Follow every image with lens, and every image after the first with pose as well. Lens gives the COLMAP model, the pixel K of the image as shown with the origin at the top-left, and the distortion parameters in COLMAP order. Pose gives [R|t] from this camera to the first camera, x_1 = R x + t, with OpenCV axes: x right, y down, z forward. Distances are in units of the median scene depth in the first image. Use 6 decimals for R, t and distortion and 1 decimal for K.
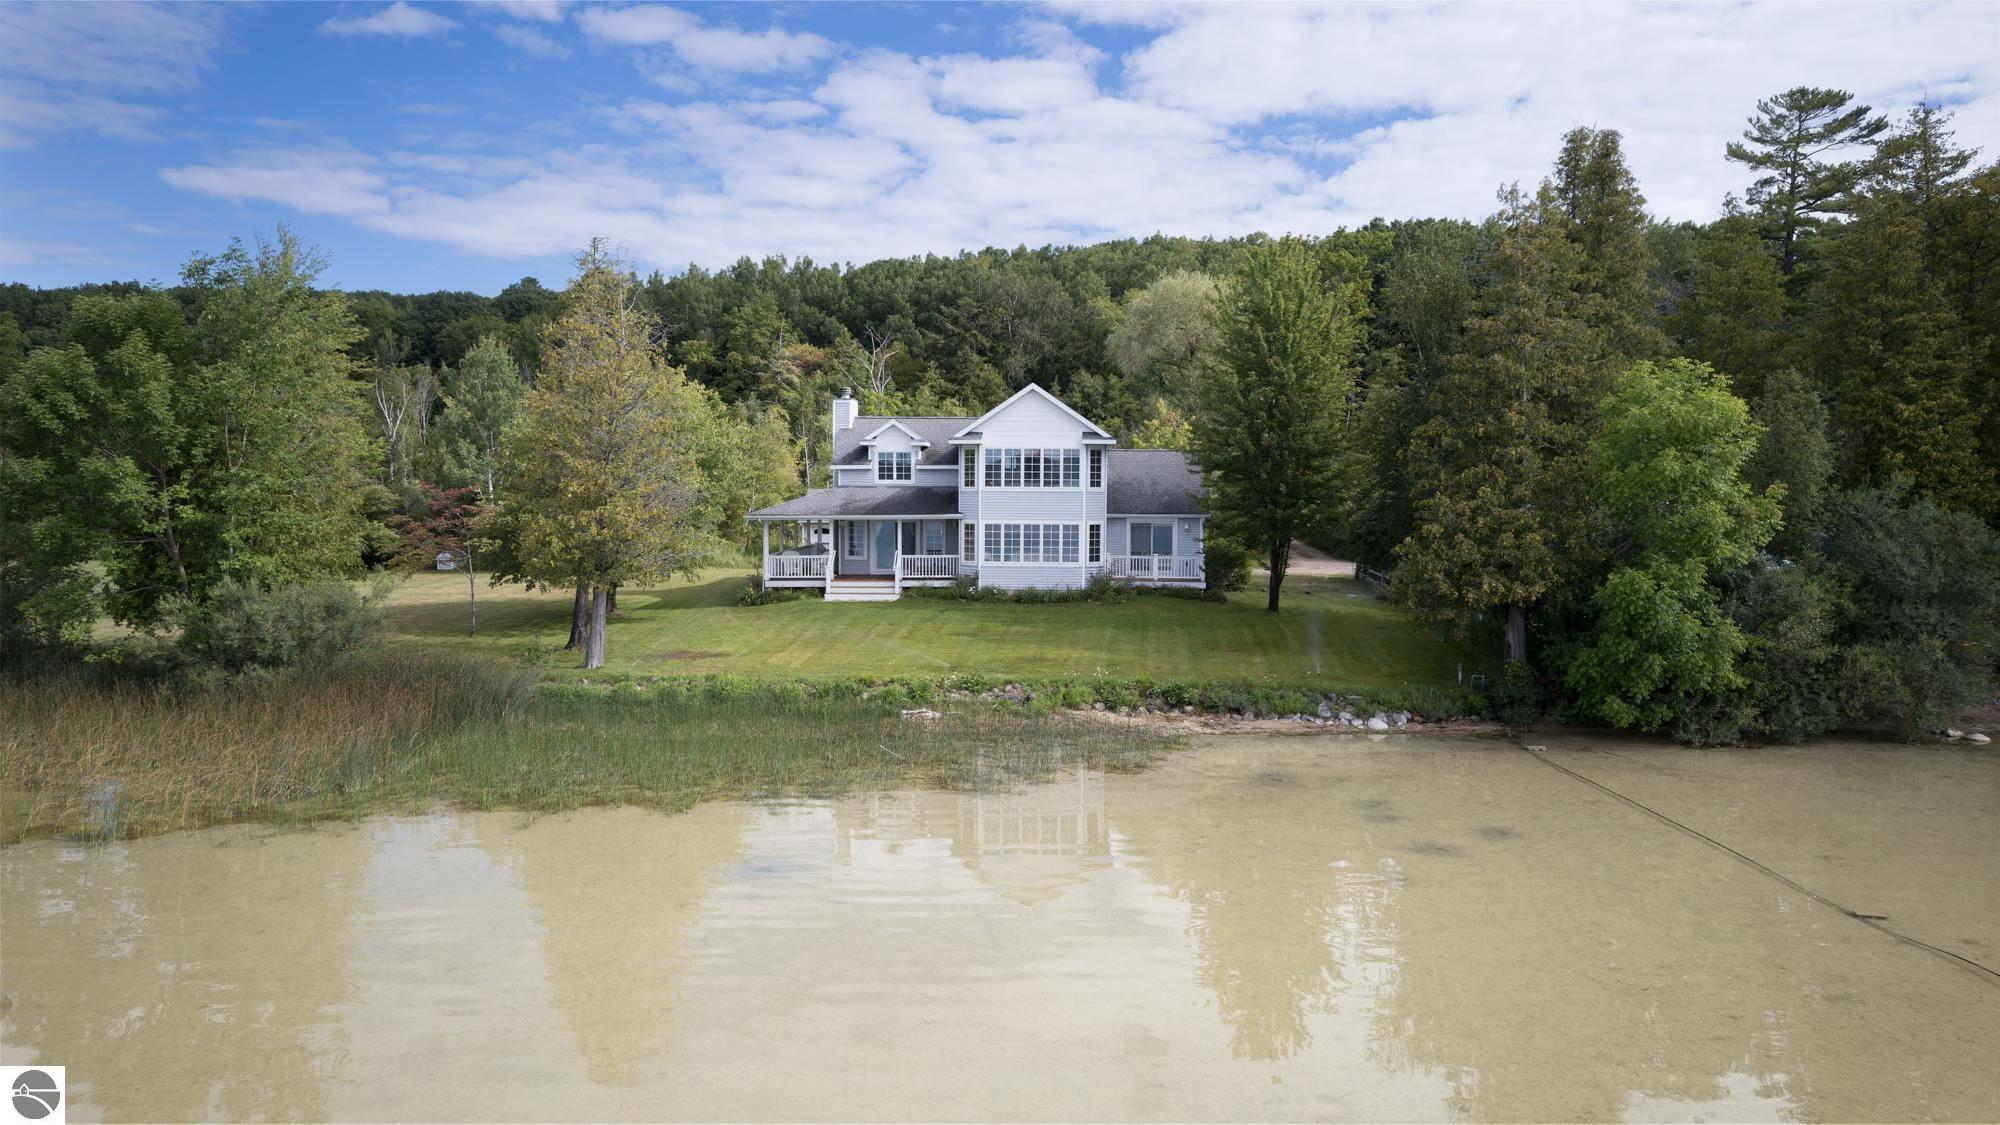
lens RADIAL K [[1274.3, 0, 998.2], [0, 1274.3, 563.3], [0, 0, 1]] dist [0.002034, 0.000200]
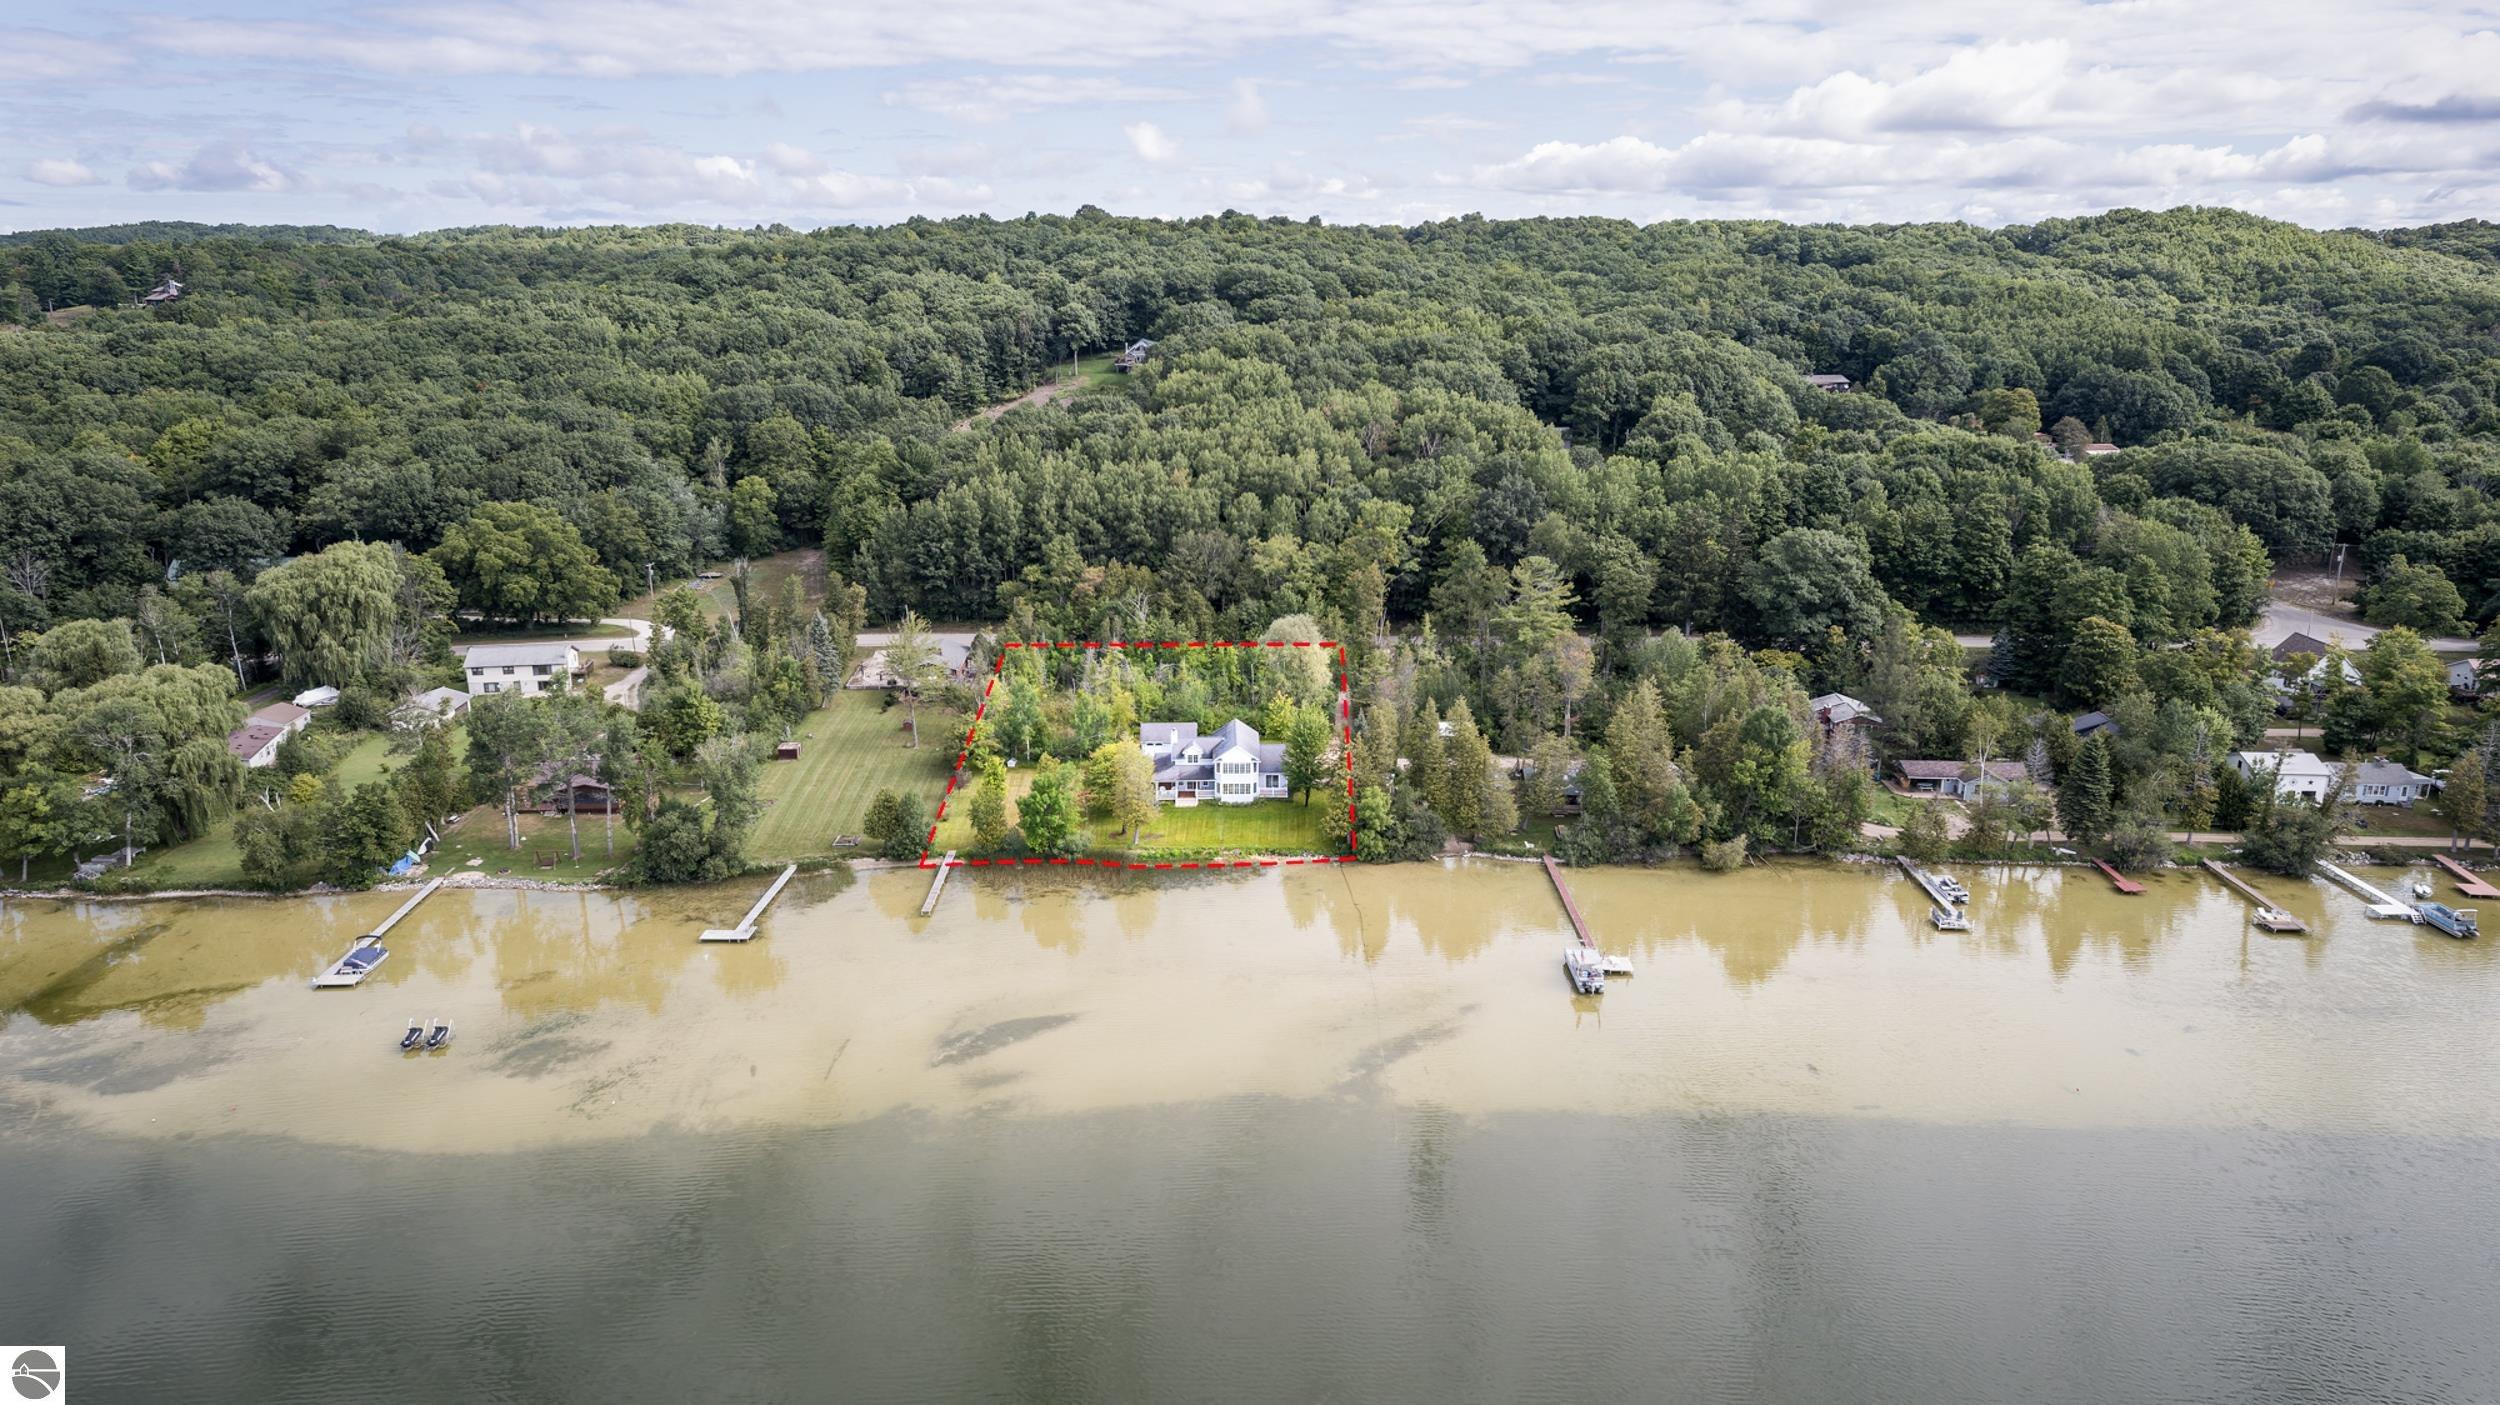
lens RADIAL K [[1592.9, 0, 1250.6], [0, 1592.9, 701.7], [0, 0, 1]] dist [0.002034, 0.000200]
pose [[0.996959, -0.030467, 0.071722, -0.235639], [0.014598, 0.977125, 0.212165, -1.147336], [-0.076545, -0.210473, 0.974598, -3.114223]]
